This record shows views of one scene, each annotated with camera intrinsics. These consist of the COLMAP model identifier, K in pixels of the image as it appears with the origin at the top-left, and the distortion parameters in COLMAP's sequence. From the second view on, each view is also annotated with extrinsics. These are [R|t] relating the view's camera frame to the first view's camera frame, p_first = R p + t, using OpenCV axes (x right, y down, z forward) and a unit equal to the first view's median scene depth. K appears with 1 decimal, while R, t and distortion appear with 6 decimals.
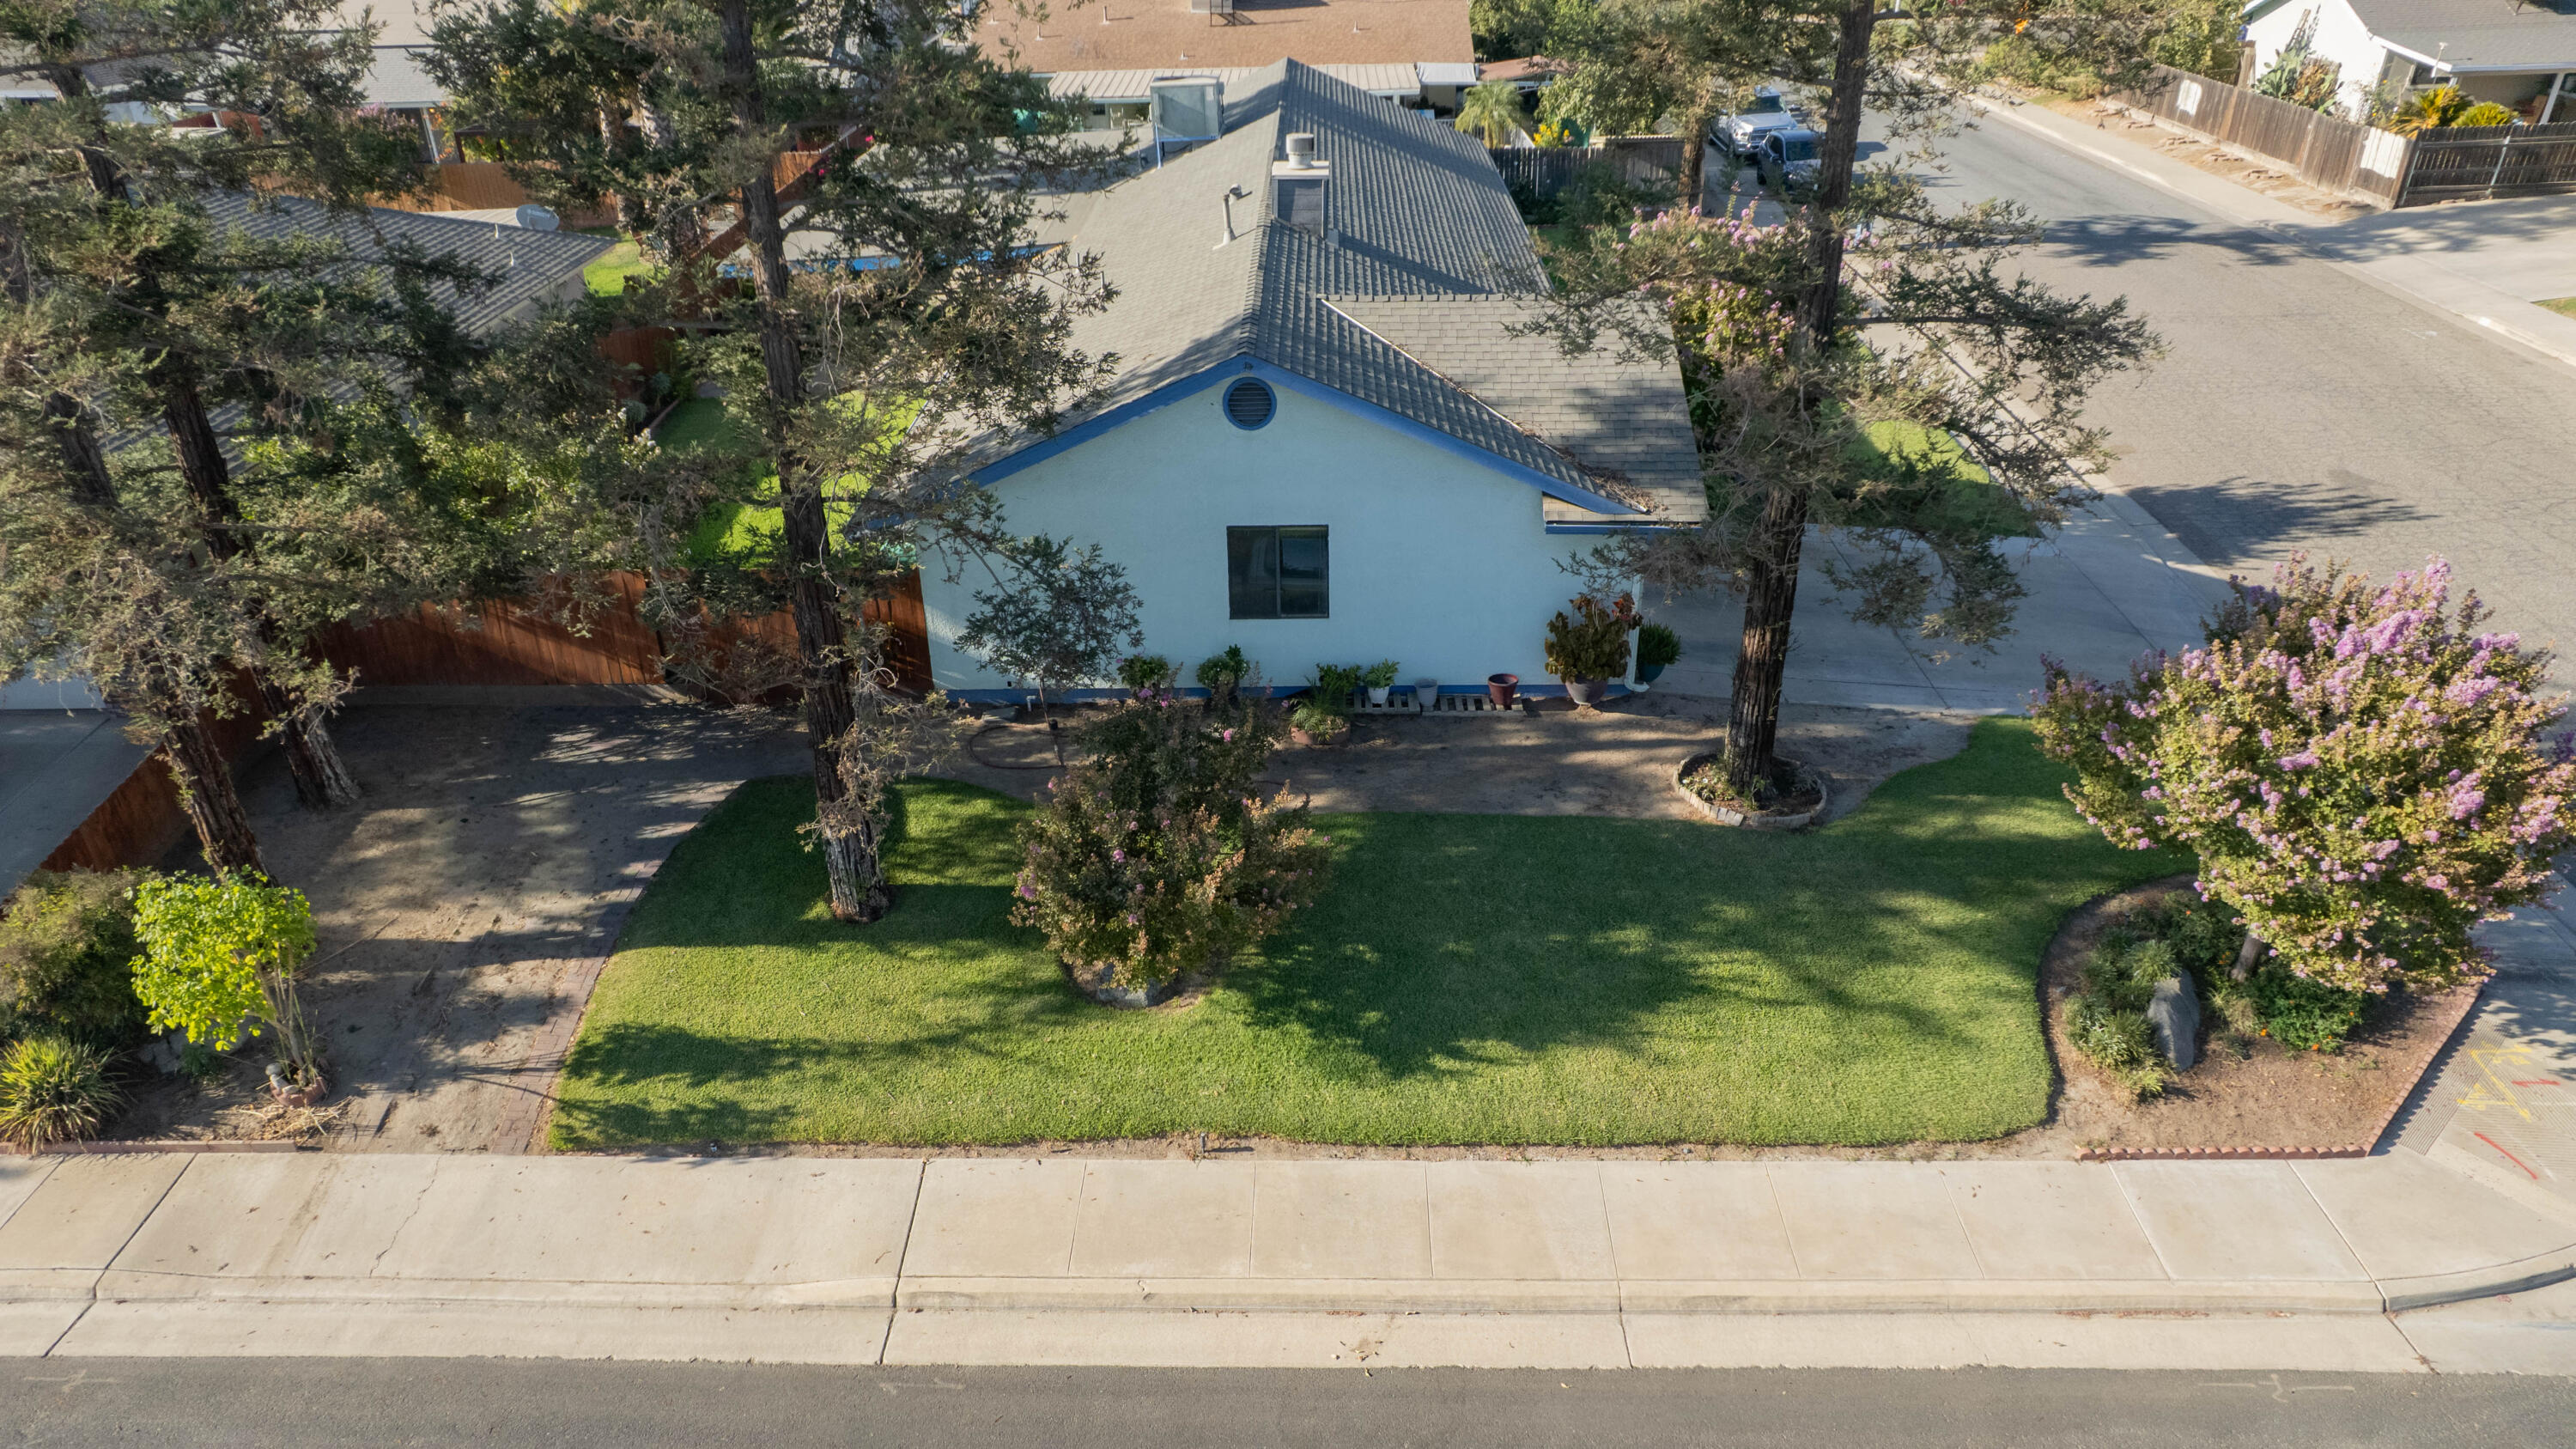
lens RADIAL K [[1570.3, 0, 1278.0], [0, 1570.3, 846.6], [0, 0, 1]] dist [-0.045405, 0.036326]
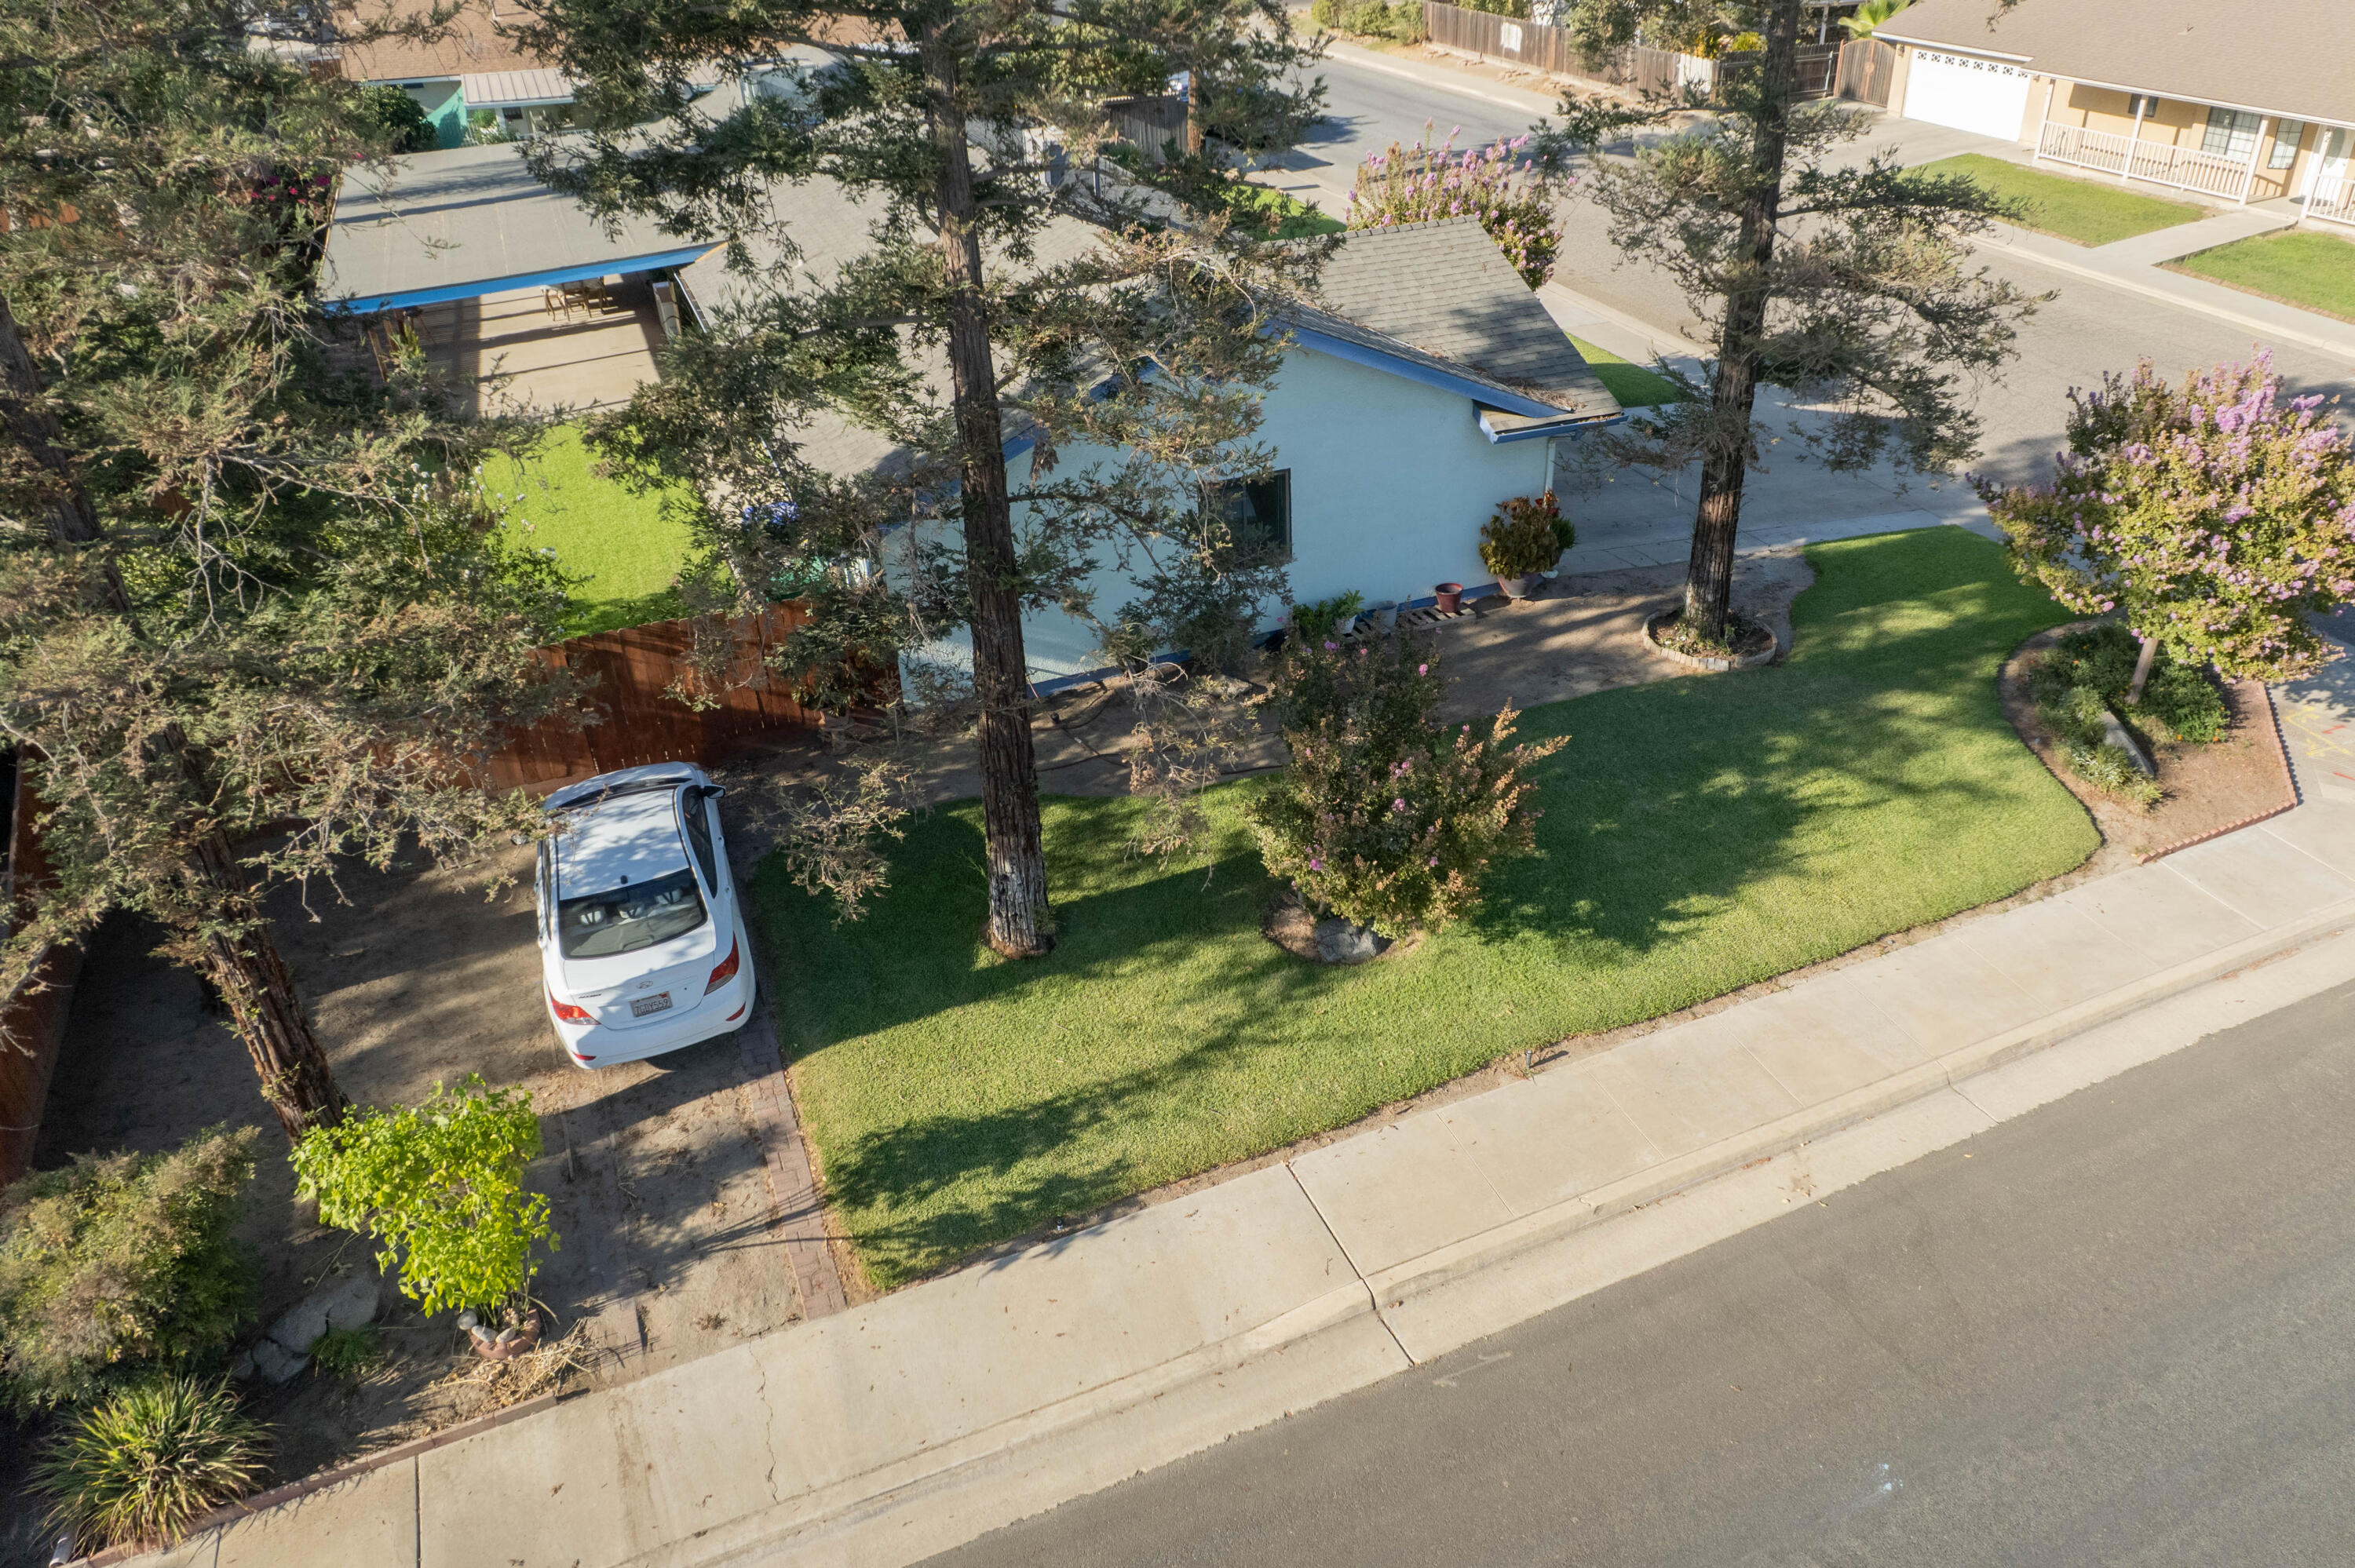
lens RADIAL K [[1519.7, 0, 1207.1], [0, 1519.7, 794.4], [0, 0, 1]] dist [-0.064390, 0.067988]
pose [[0.905510, -0.226058, 0.359095, -0.522618], [0.227481, 0.973005, 0.038903, -0.061982], [-0.358196, 0.046460, 0.932490, 0.140527]]
